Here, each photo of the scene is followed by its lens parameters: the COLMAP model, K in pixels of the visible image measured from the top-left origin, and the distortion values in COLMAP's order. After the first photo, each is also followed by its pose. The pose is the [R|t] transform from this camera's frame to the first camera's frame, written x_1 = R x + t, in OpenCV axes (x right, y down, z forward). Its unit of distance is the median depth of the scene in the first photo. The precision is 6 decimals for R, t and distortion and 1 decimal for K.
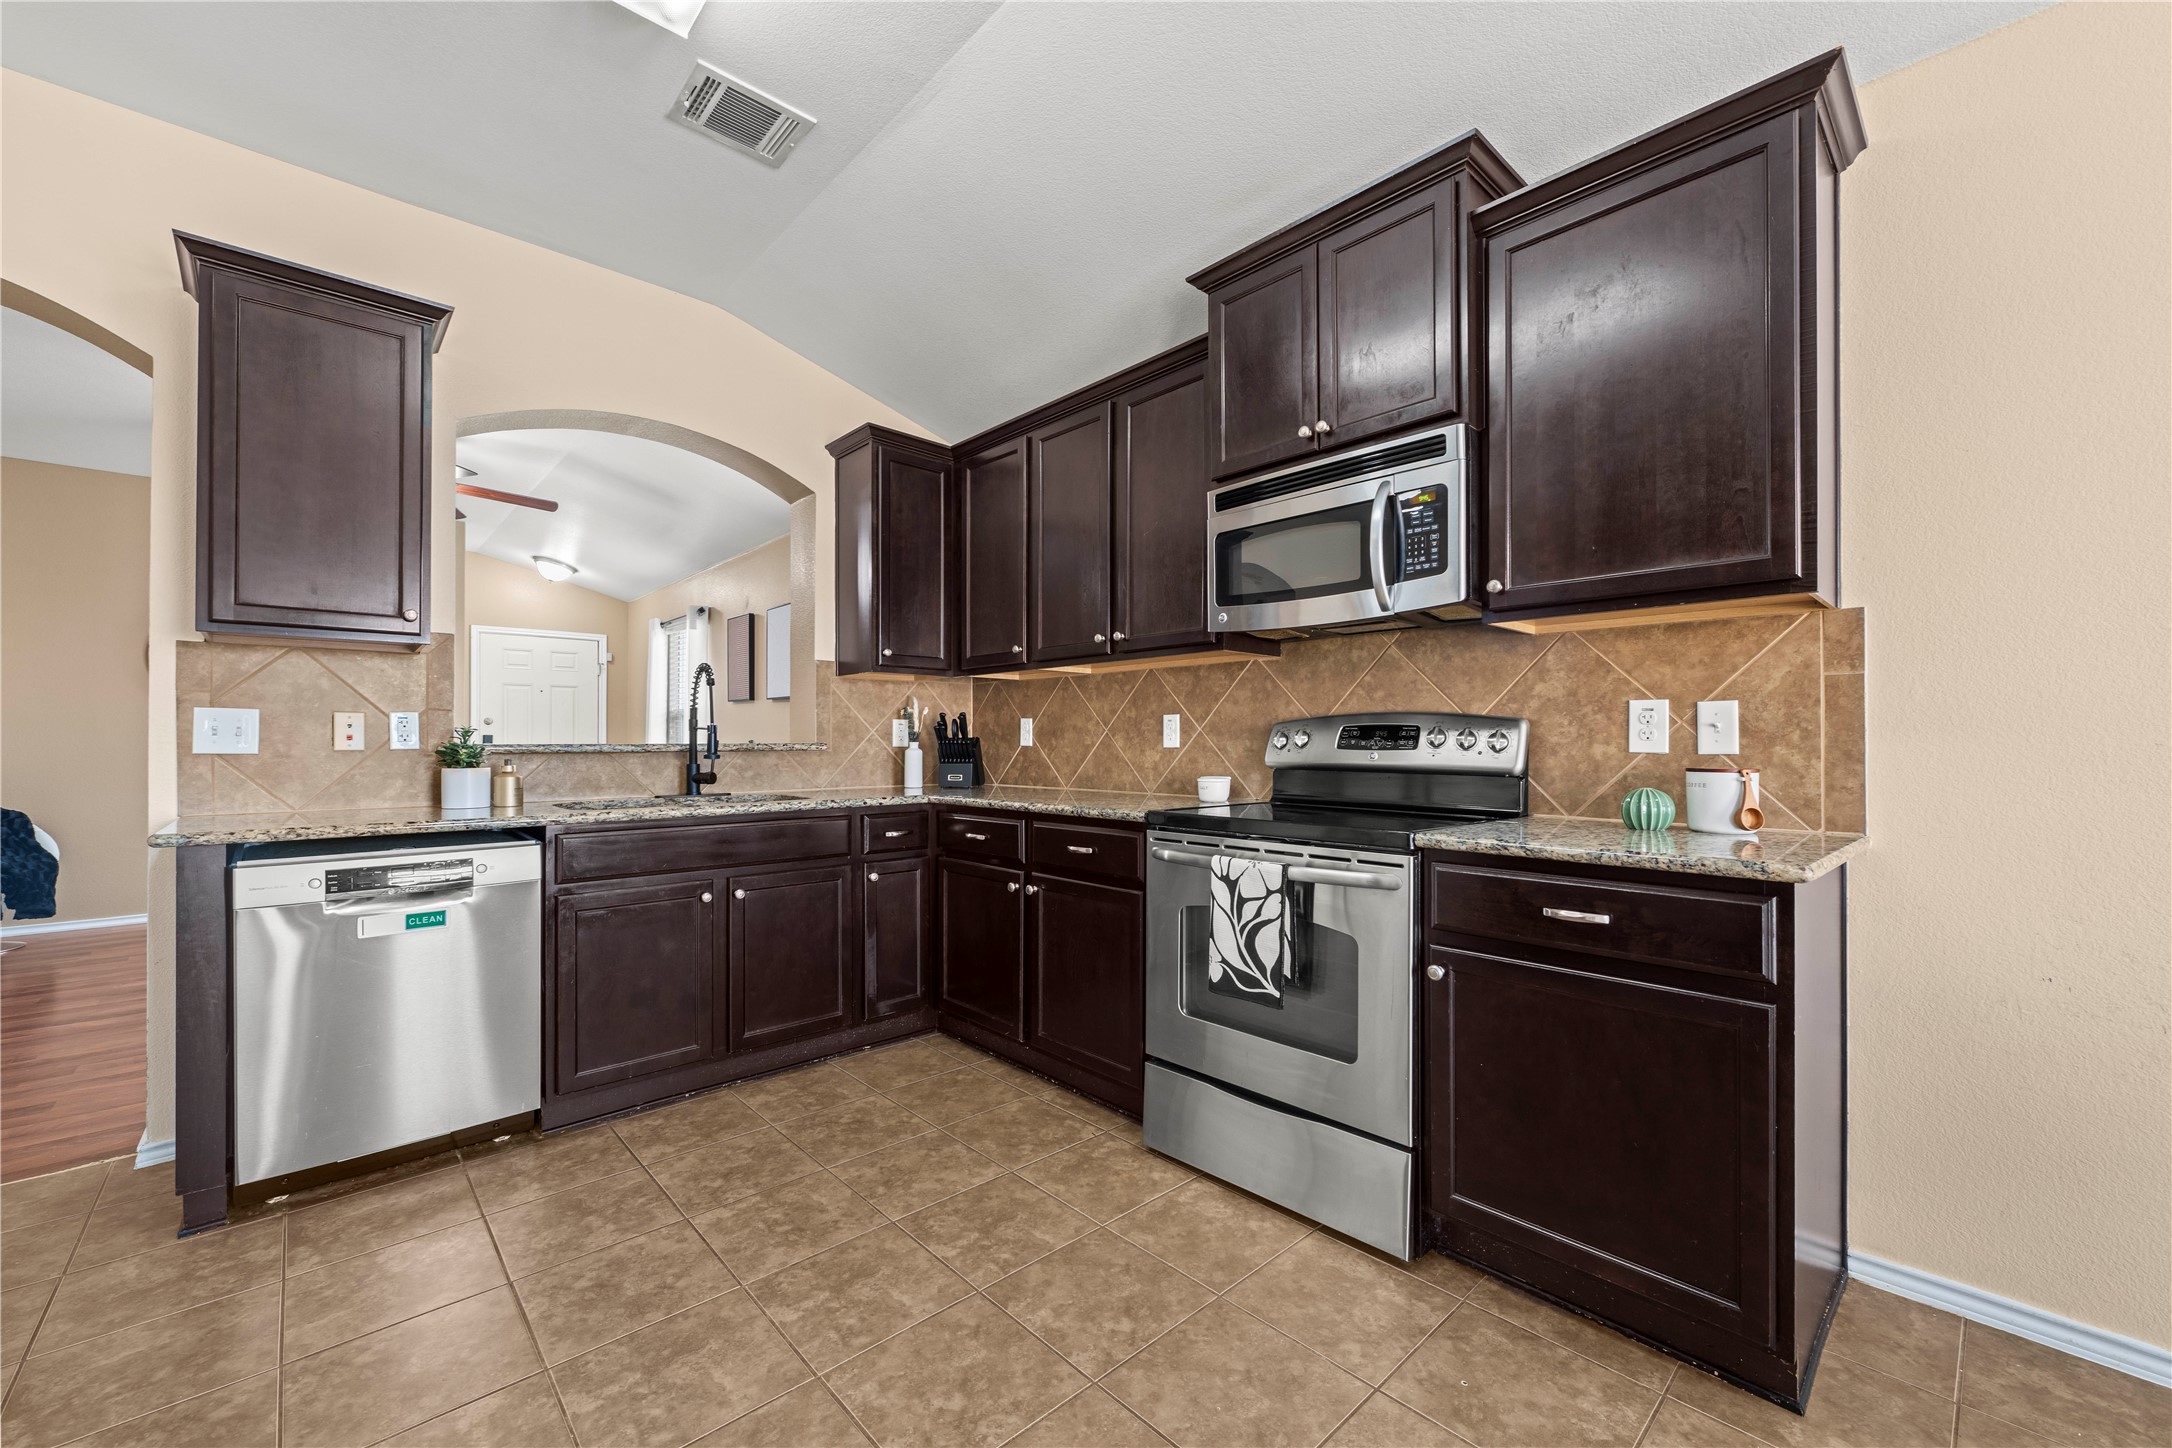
lens RADIAL K [[858.8, 0, 1096.0], [0, 858.8, 735.2], [0, 0, 1]] dist [-0.003228, 0.000222]
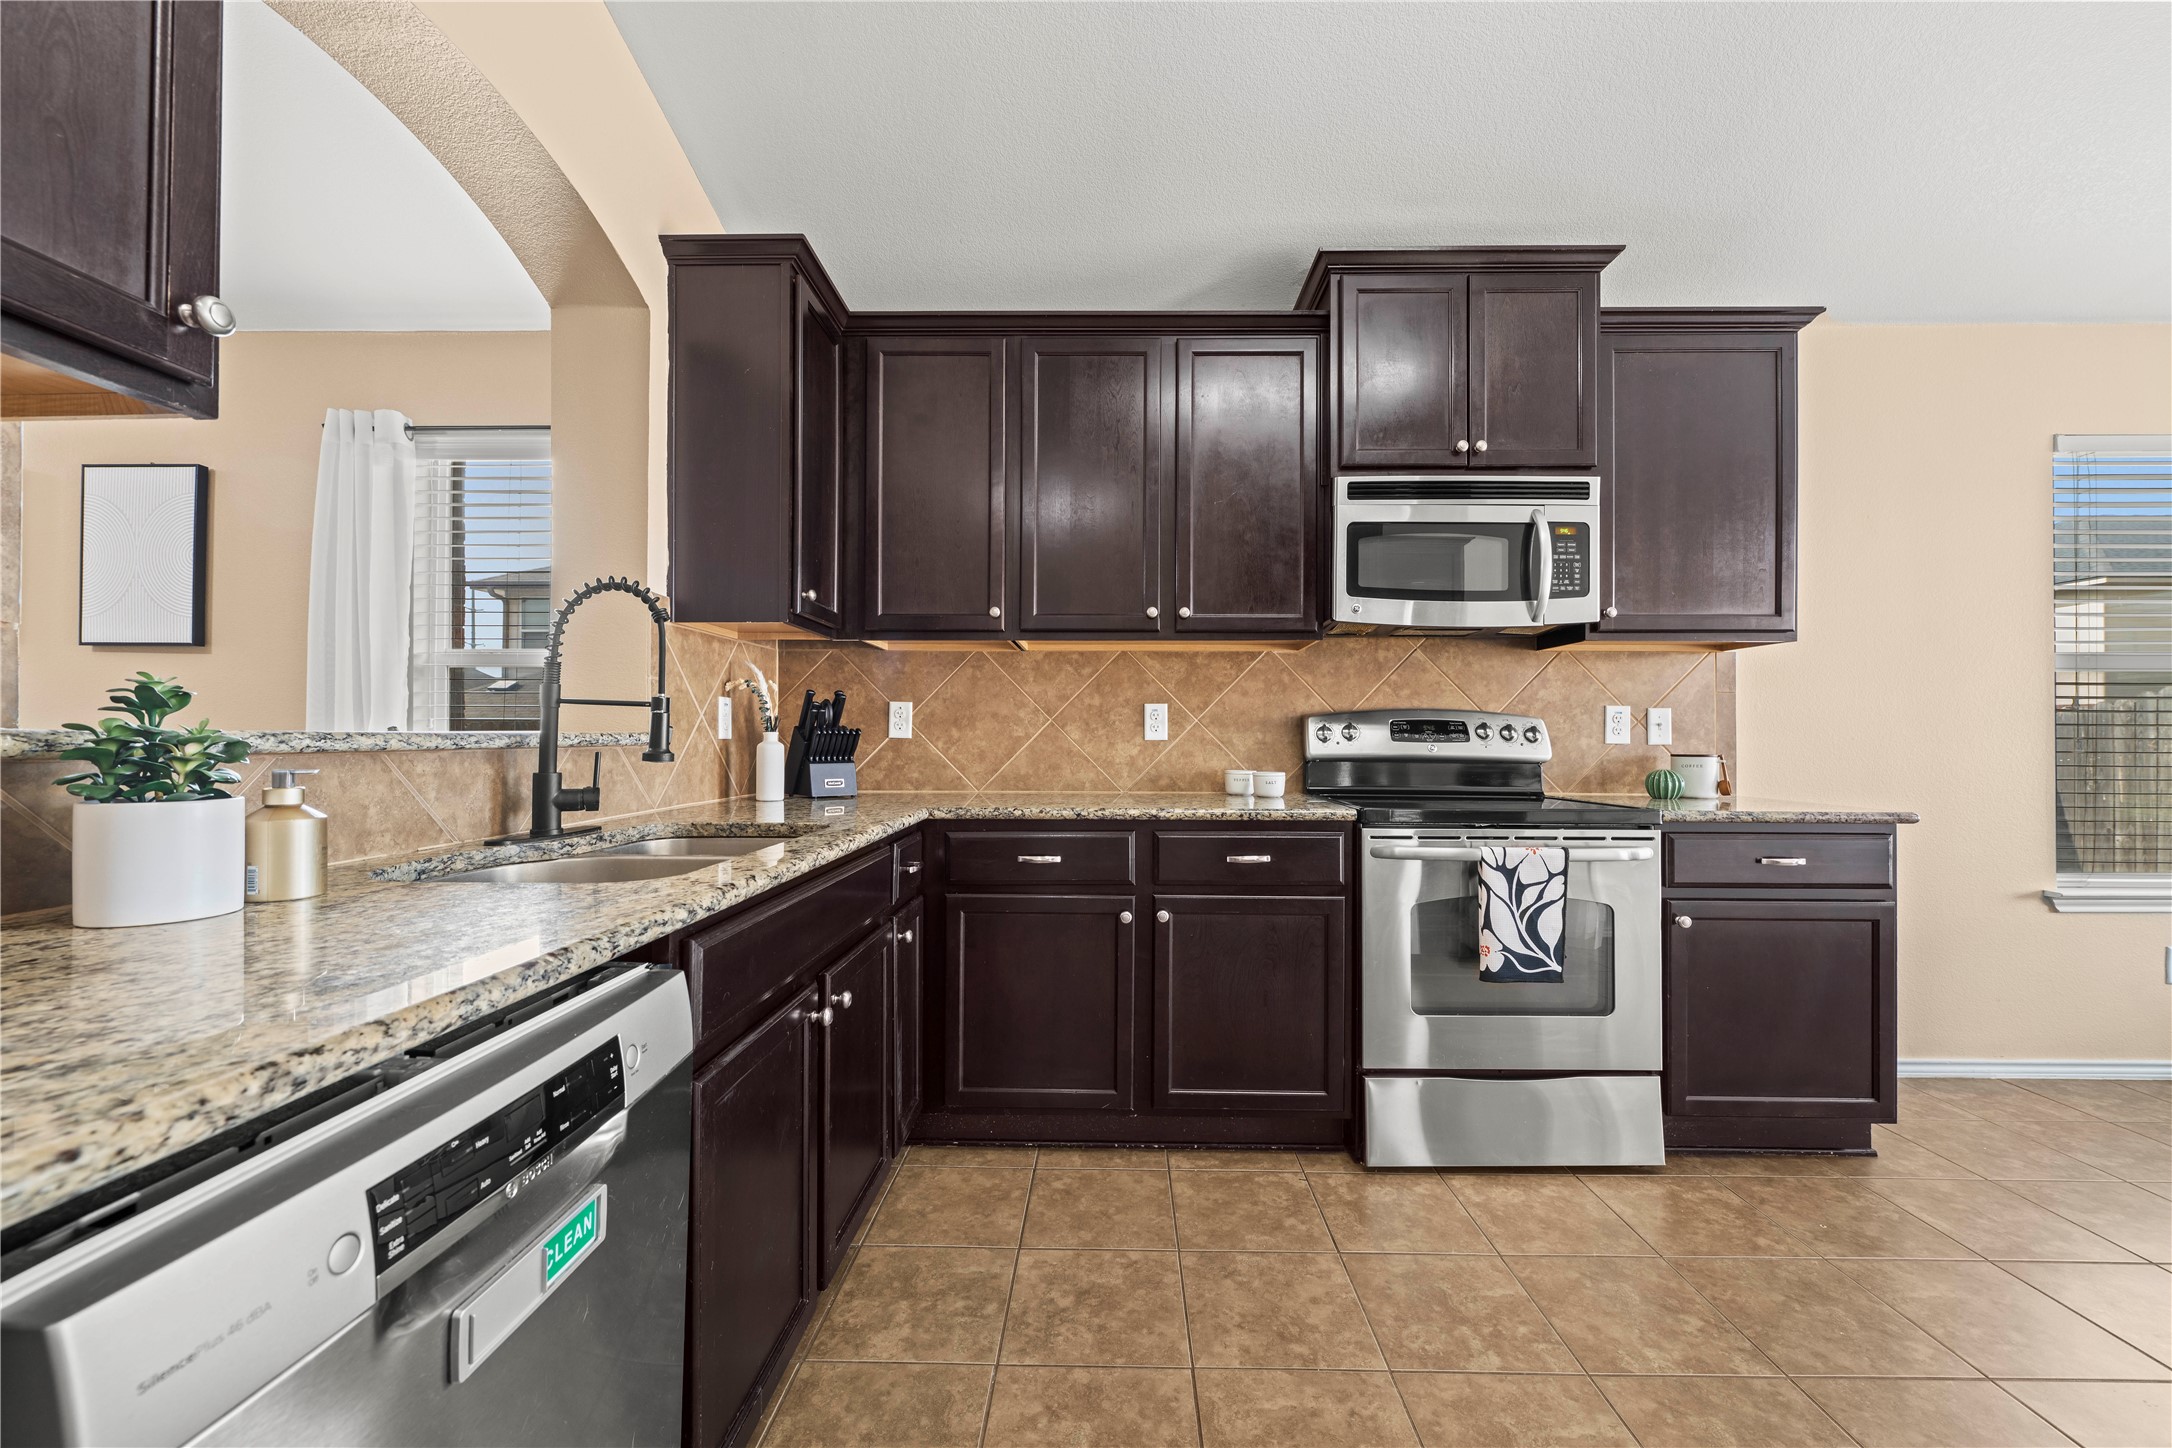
lens RADIAL K [[858.8, 0, 1088.2], [0, 858.8, 726.5], [0, 0, 1]] dist [-0.003228, 0.000222]
pose [[0.697946, 0.011406, 0.716060, -0.763932], [-0.009997, 0.999931, -0.006184, 0.007798], [-0.716081, -0.002842, 0.698012, 0.527353]]
